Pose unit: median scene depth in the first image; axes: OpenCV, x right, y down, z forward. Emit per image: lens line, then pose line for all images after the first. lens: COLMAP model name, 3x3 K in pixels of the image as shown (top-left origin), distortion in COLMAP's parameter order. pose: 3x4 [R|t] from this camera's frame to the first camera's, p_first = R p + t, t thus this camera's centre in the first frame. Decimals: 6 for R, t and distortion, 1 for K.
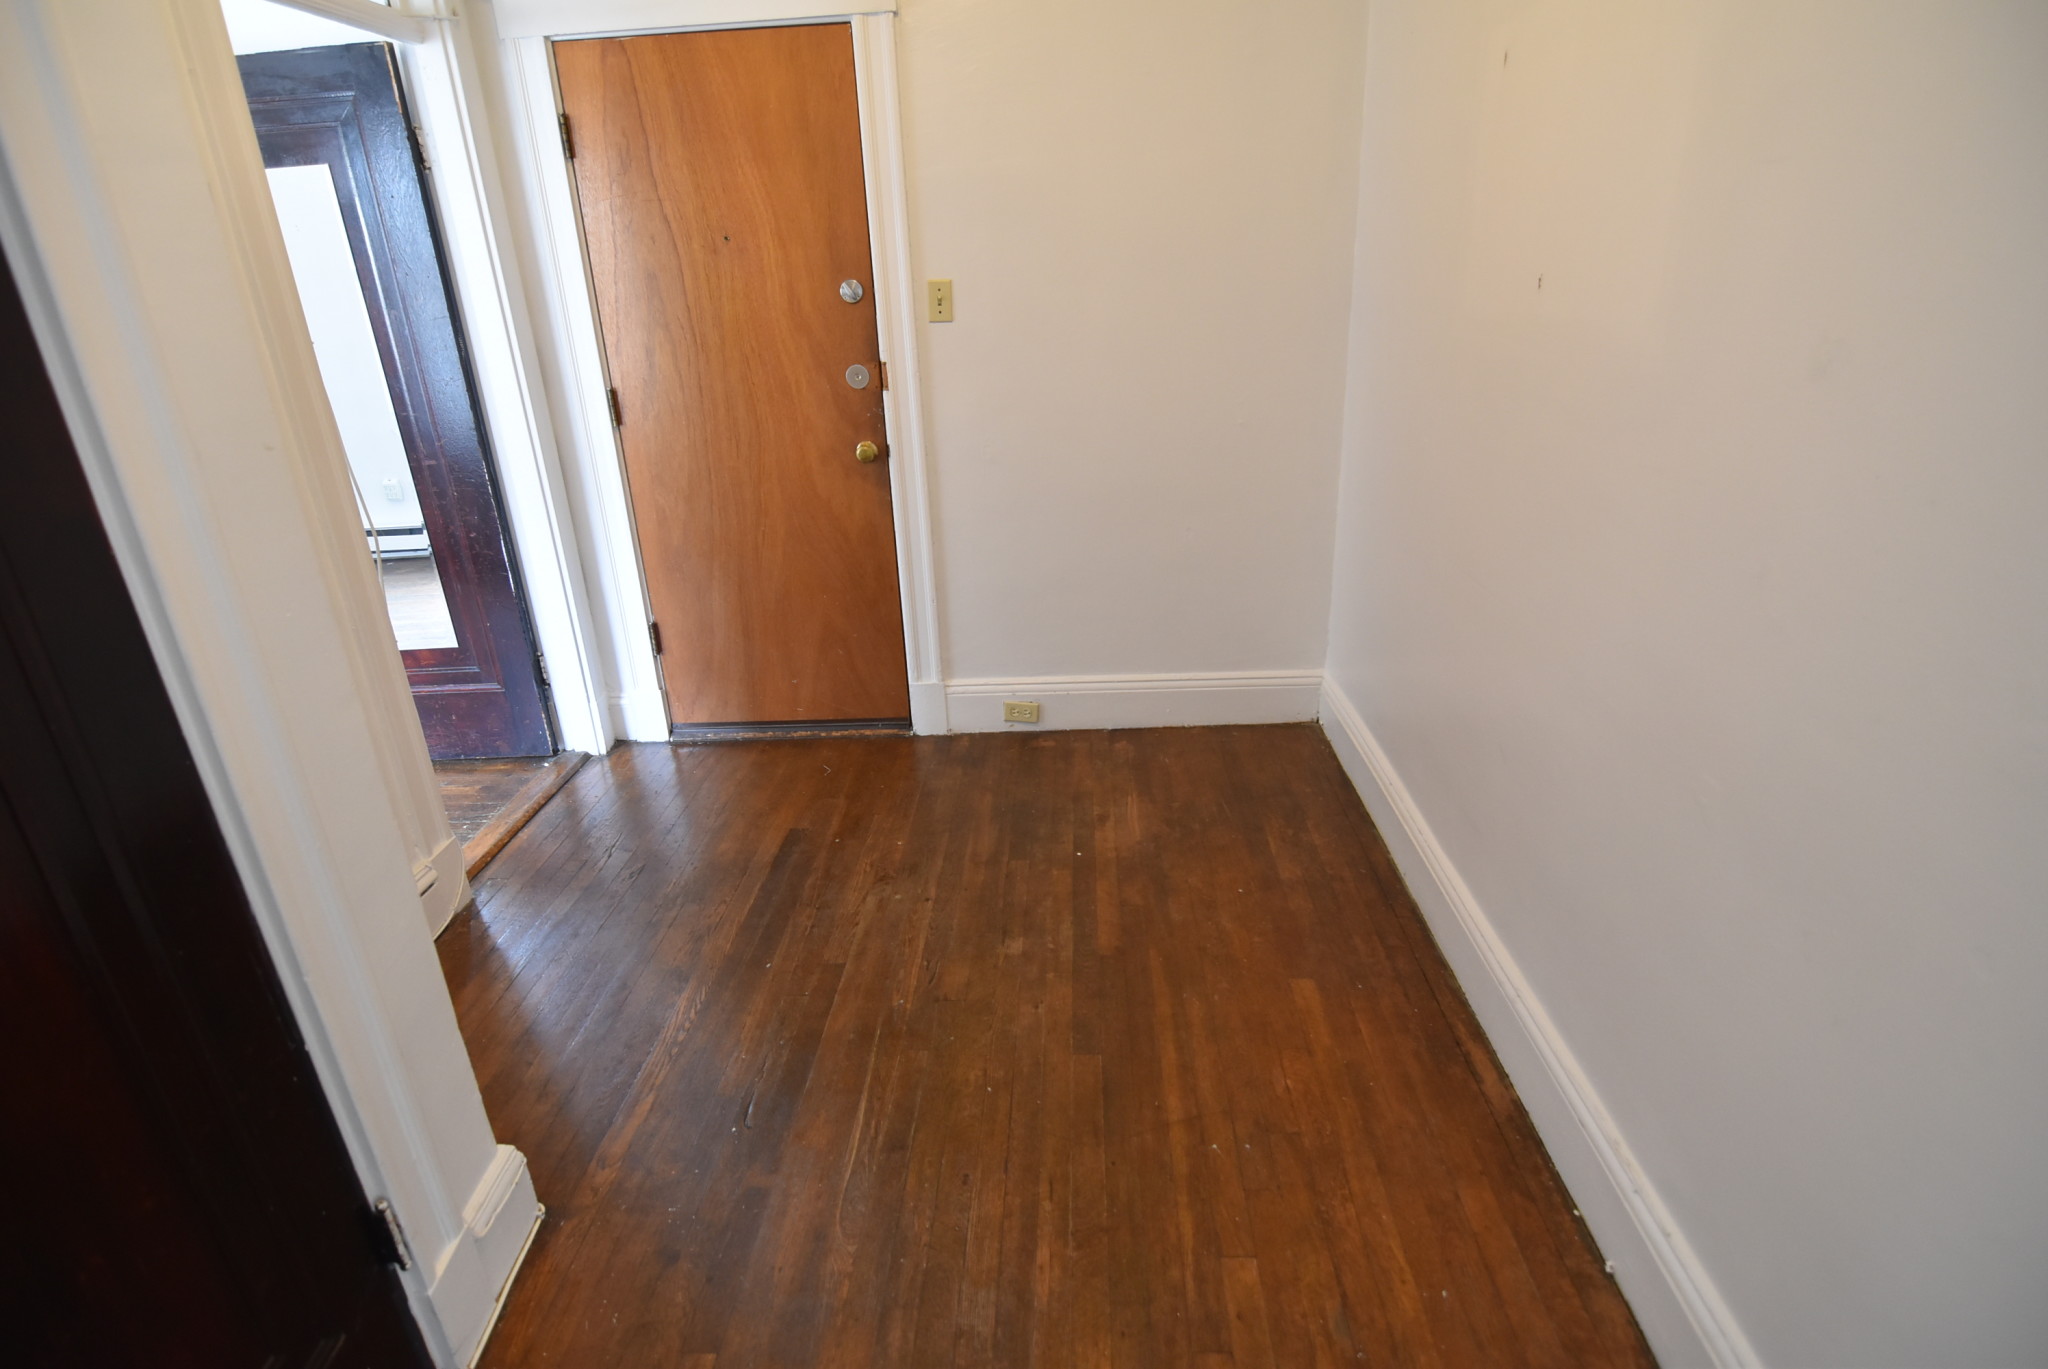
lens RADIAL K [[1029.8, 0, 1026.1], [0, 1029.8, 686.4], [0, 0, 1]] dist [-0.006164, -0.010522]
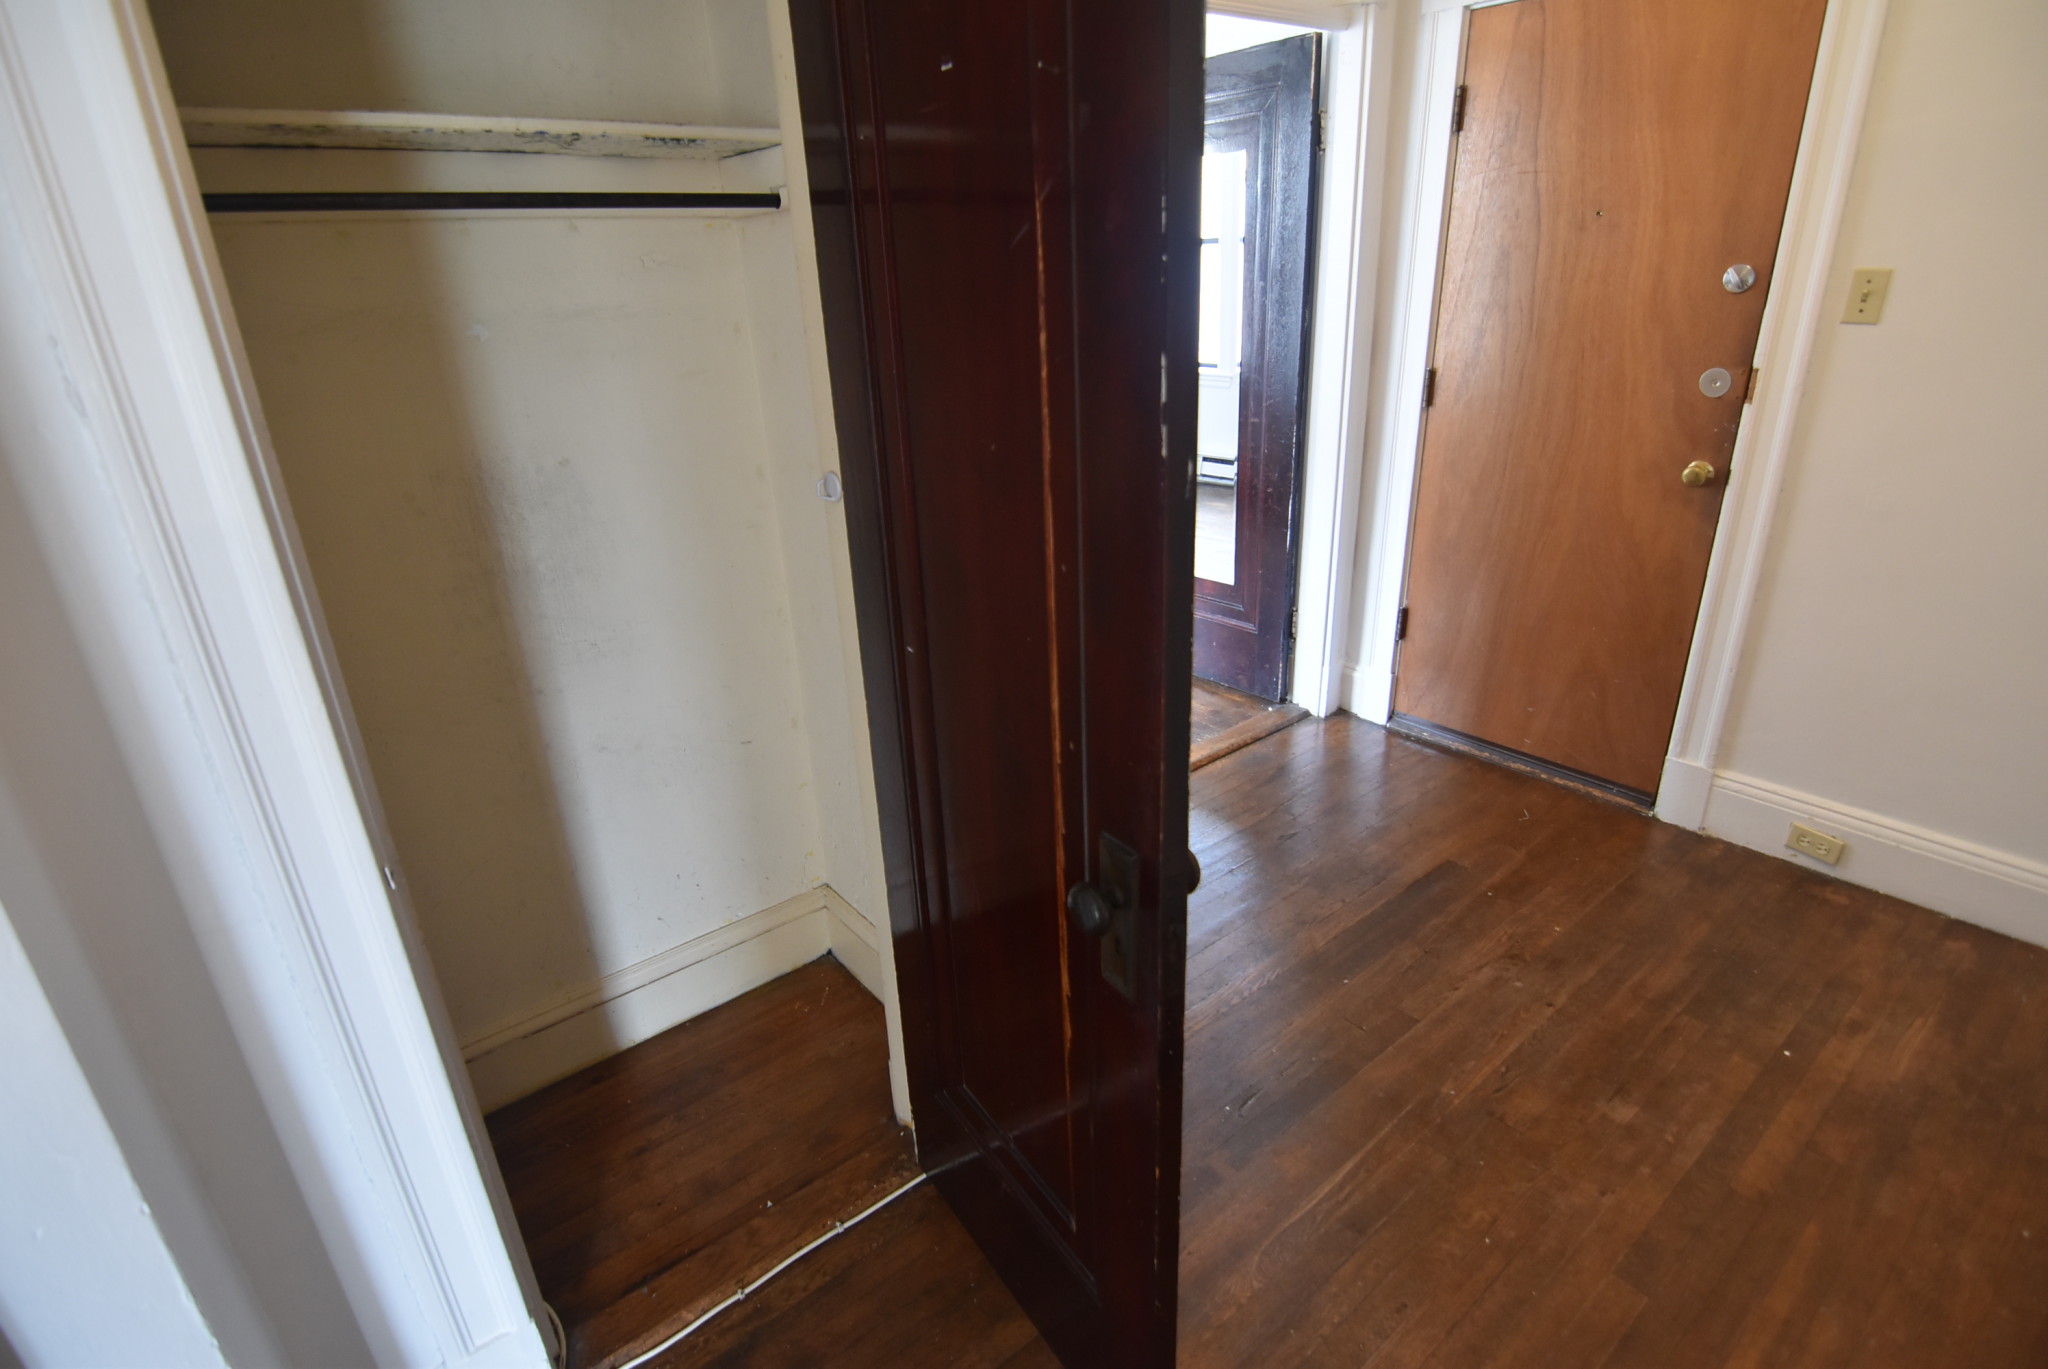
lens RADIAL K [[1029.8, 0, 1019.5], [0, 1029.8, 682.1], [0, 0, 1]] dist [-0.006164, -0.010522]
pose [[0.653427, 0.300898, -0.694617, 0.116118], [-0.270268, 0.949861, 0.157225, -0.056313], [0.707098, 0.084998, 0.701988, 0.062928]]
